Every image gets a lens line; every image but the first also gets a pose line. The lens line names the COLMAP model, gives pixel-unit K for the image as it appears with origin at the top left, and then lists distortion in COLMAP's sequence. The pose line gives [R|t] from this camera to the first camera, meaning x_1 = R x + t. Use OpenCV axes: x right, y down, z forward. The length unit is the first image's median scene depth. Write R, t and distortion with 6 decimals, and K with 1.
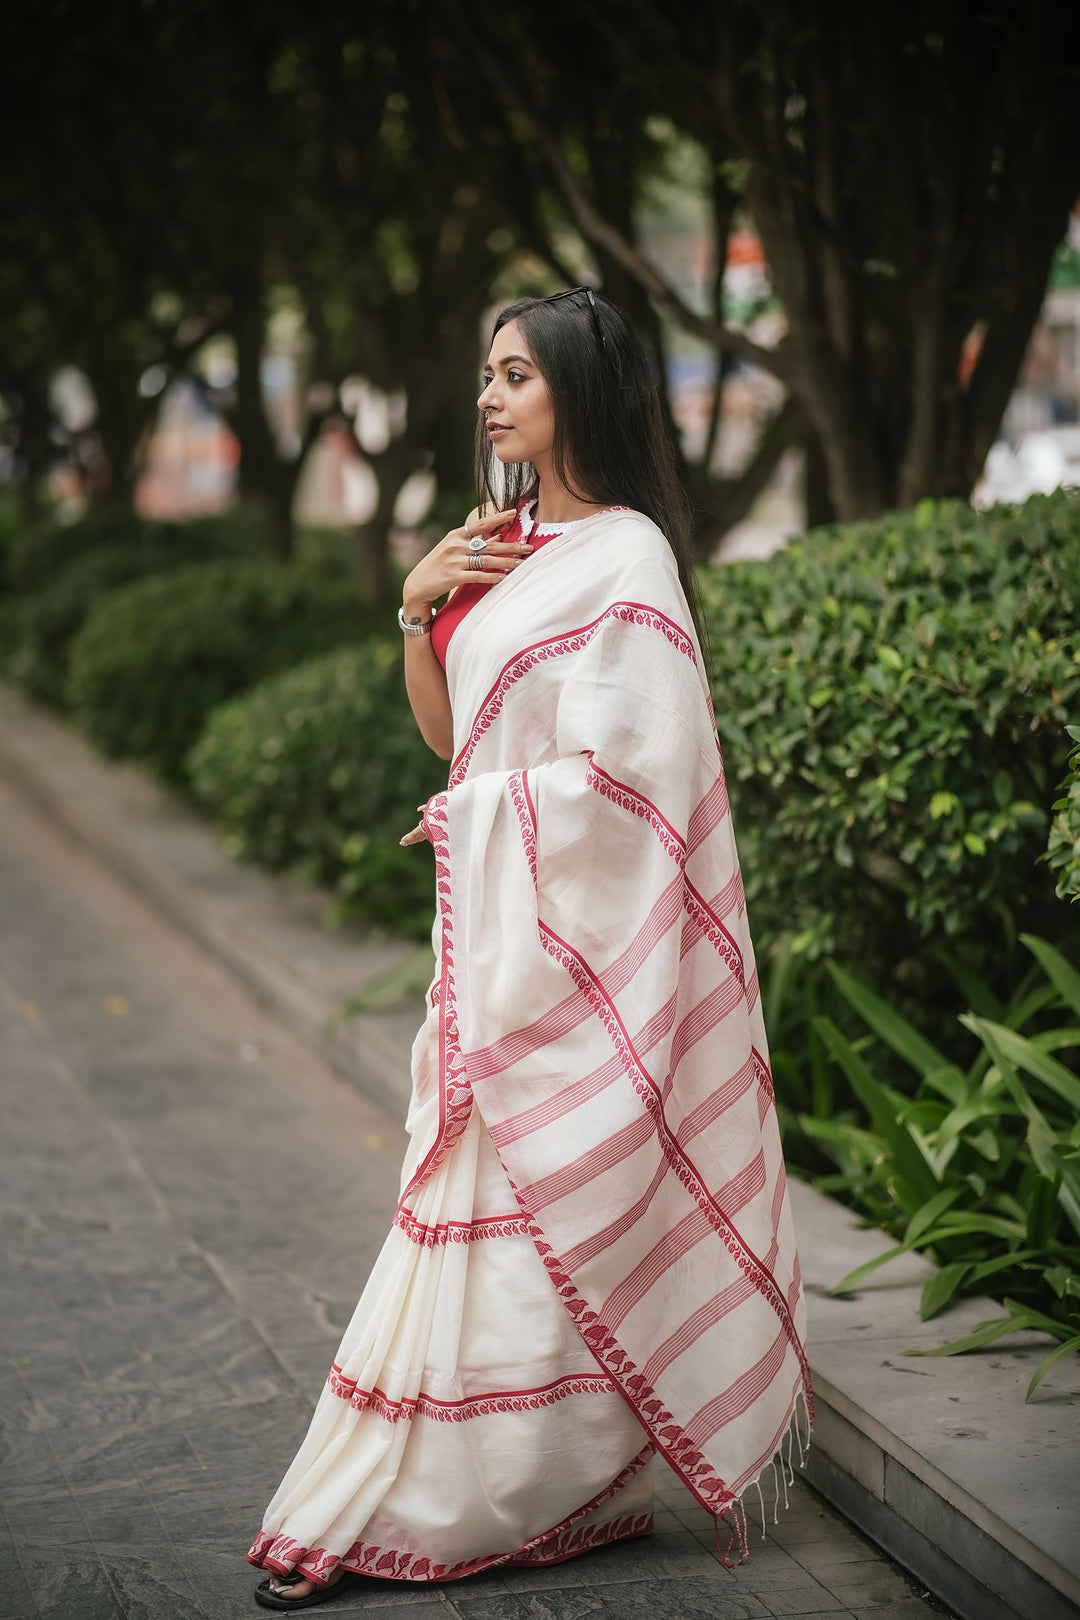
lens RADIAL K [[4182.2, 0, 540.0], [0, 4182.2, 810.0], [0, 0, 1]] dist [0.038822, -0.471377]
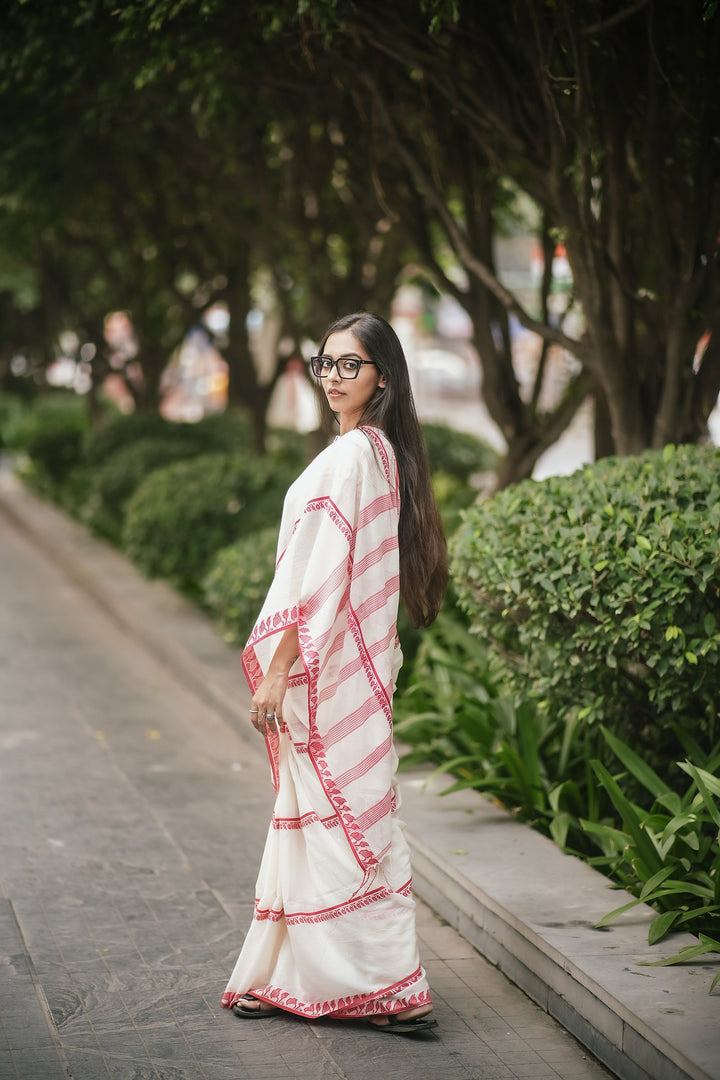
lens RADIAL K [[2788.1, 0, 360.0], [0, 2788.1, 540.0], [0, 0, 1]] dist [0.038822, -0.471377]
pose [[0.999182, 0.035441, -0.019459, -0.006536], [-0.035915, 0.999052, -0.024583, -0.006316], [0.018569, 0.025262, 0.999508, -0.098528]]
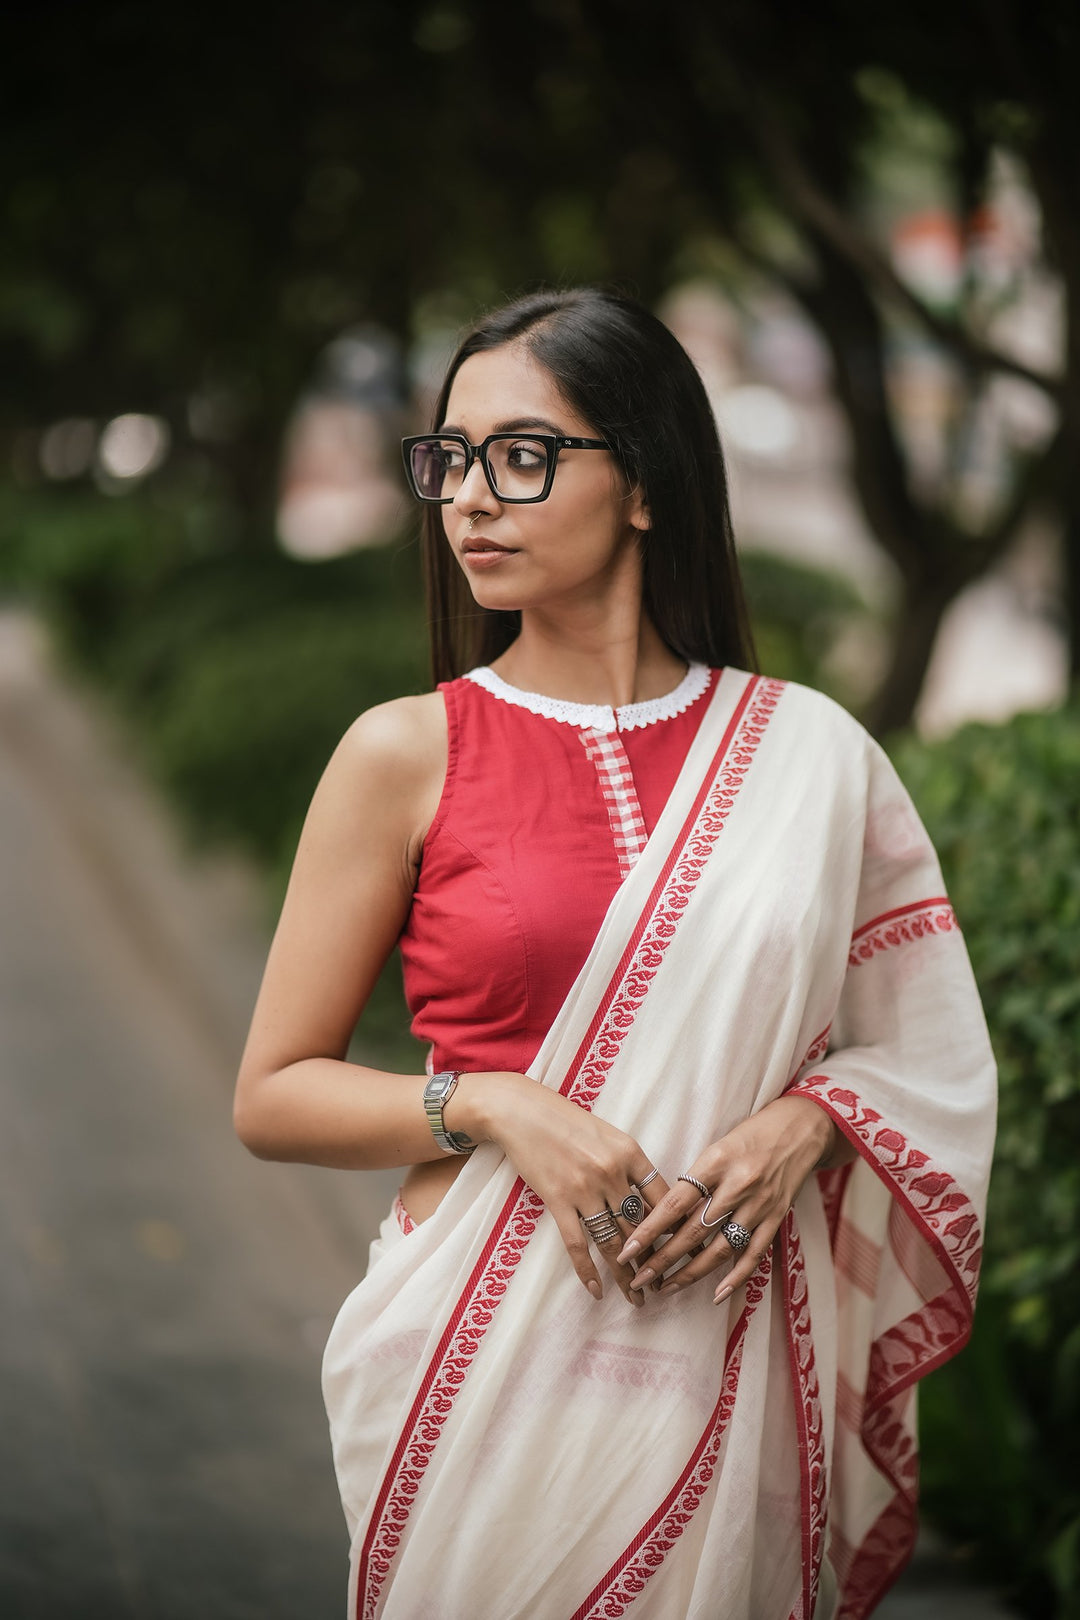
lens RADIAL K [[4182.2, 0, 540.0], [0, 4182.2, 810.0], [0, 0, 1]] dist [0.038822, -0.471377]
pose [[0.998945, 0.007674, -0.045271, 0.000685], [-0.007498, 0.999964, 0.004045, -0.051575], [0.045300, -0.003701, 0.998967, 0.387064]]
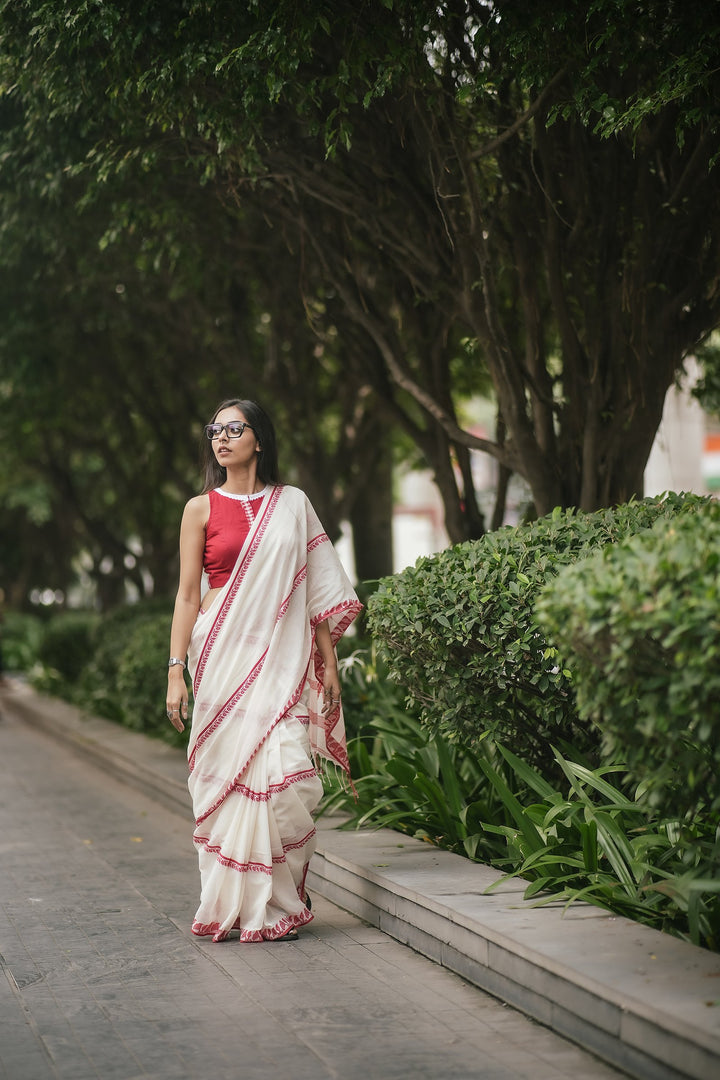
lens RADIAL K [[2984.3, 0, 356.9], [0, 2984.3, 514.9], [0, 0, 1]] dist [-0.017641, -0.150489]
pose [[0.999016, -0.014876, -0.041791, 0.064287], [0.009786, 0.992792, -0.119453, 0.094348], [0.043267, 0.118927, 0.991960, -0.342975]]
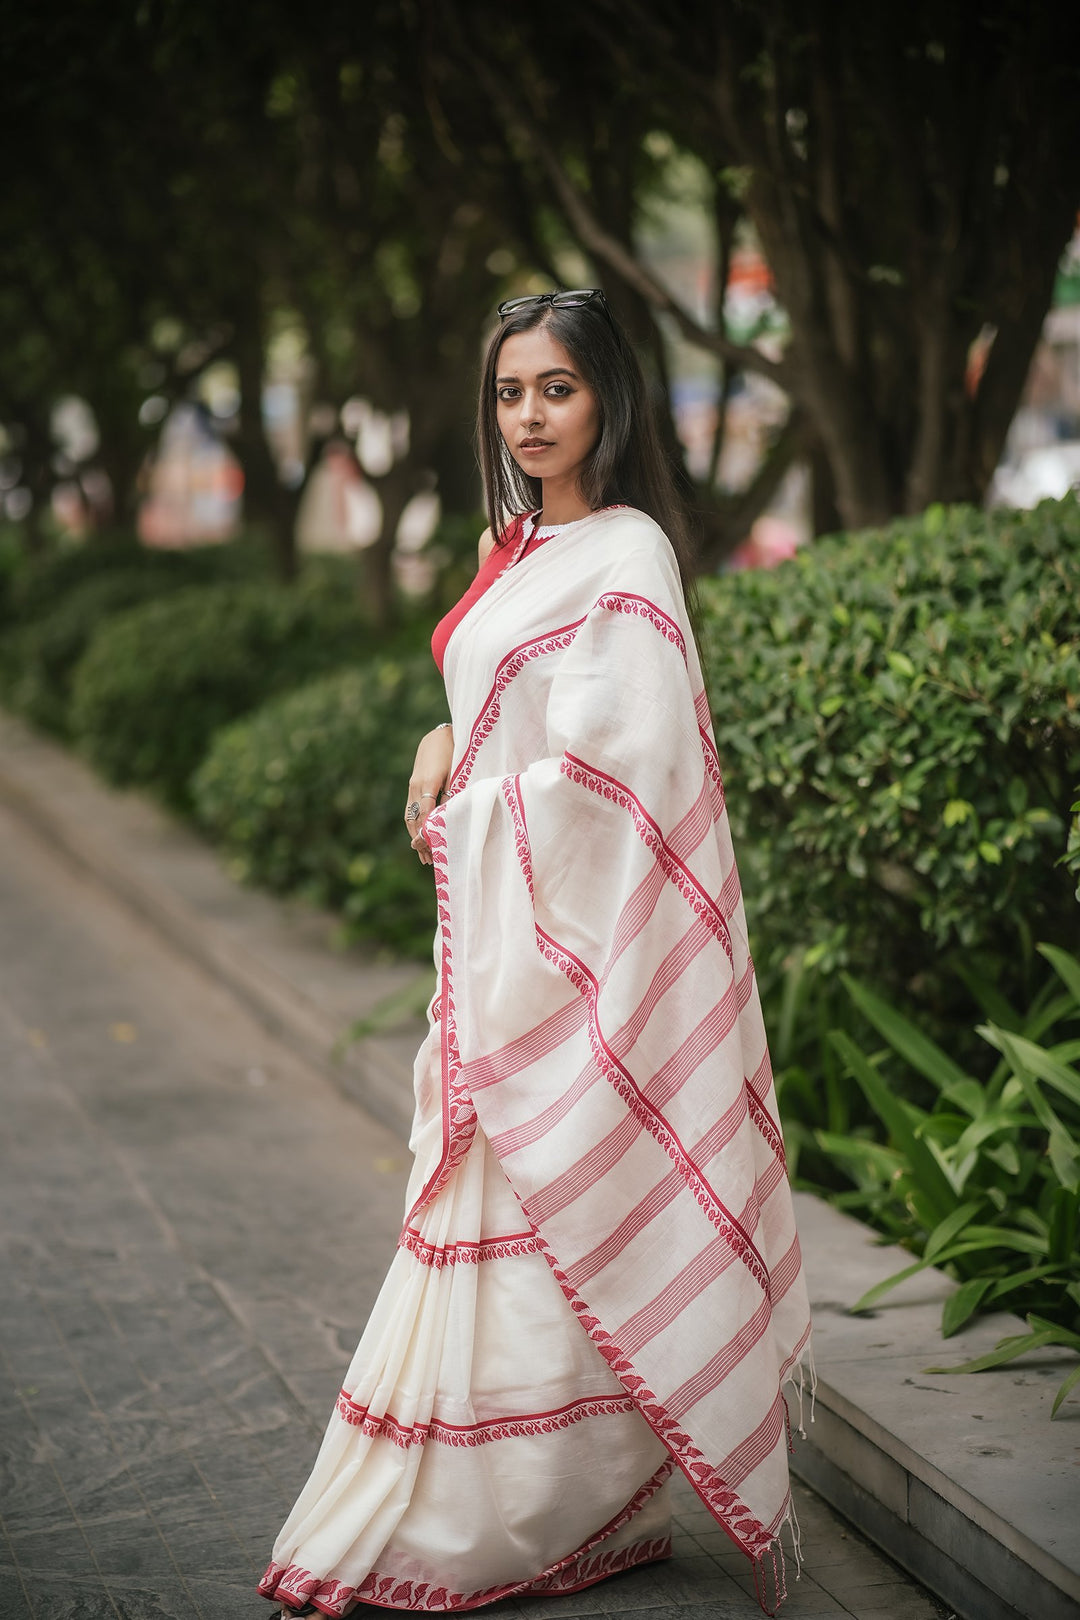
lens RADIAL K [[4182.2, 0, 540.0], [0, 4182.2, 810.0], [0, 0, 1]] dist [0.038822, -0.471377]
pose [[0.999909, -0.013278, -0.002163, 0.000426], [0.013264, 0.999890, -0.006643, 0.003169], [0.002251, 0.006614, 0.999976, 0.016100]]
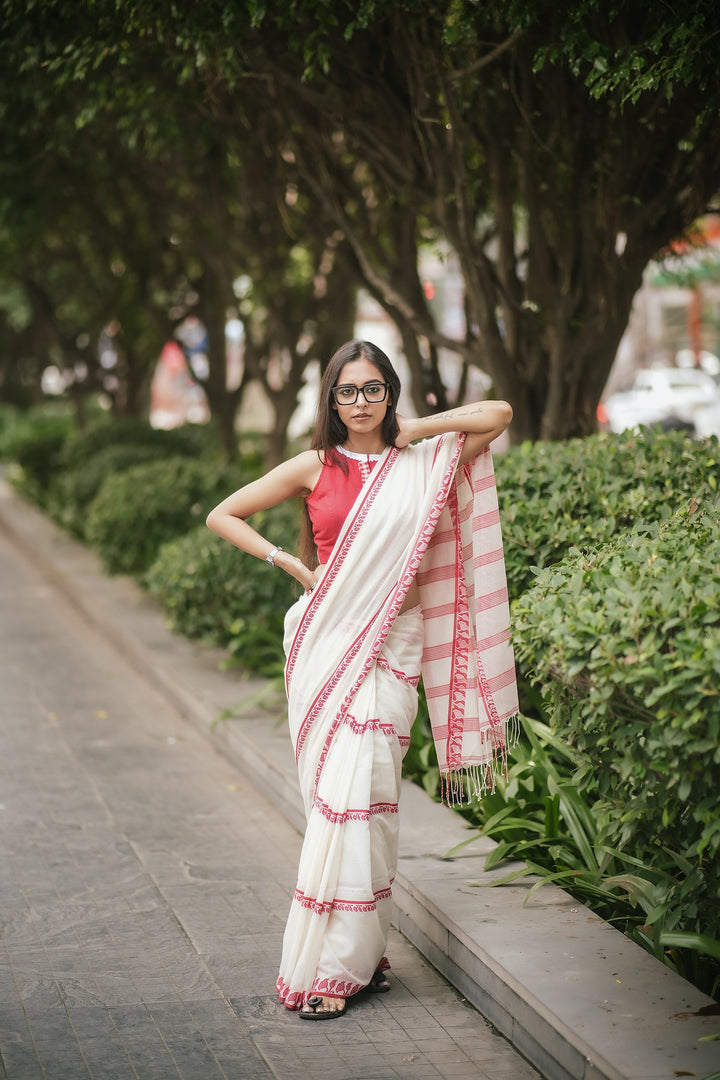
lens RADIAL K [[2781.3, 0, 360.0], [0, 2781.3, 540.0], [0, 0, 1]] dist [-0.037225, -0.408361]
pose [[0.999531, 0.015837, -0.026228, 0.056138], [-0.016495, 0.999550, -0.025040, 0.001662], [0.025820, 0.025461, 0.999342, -0.250973]]
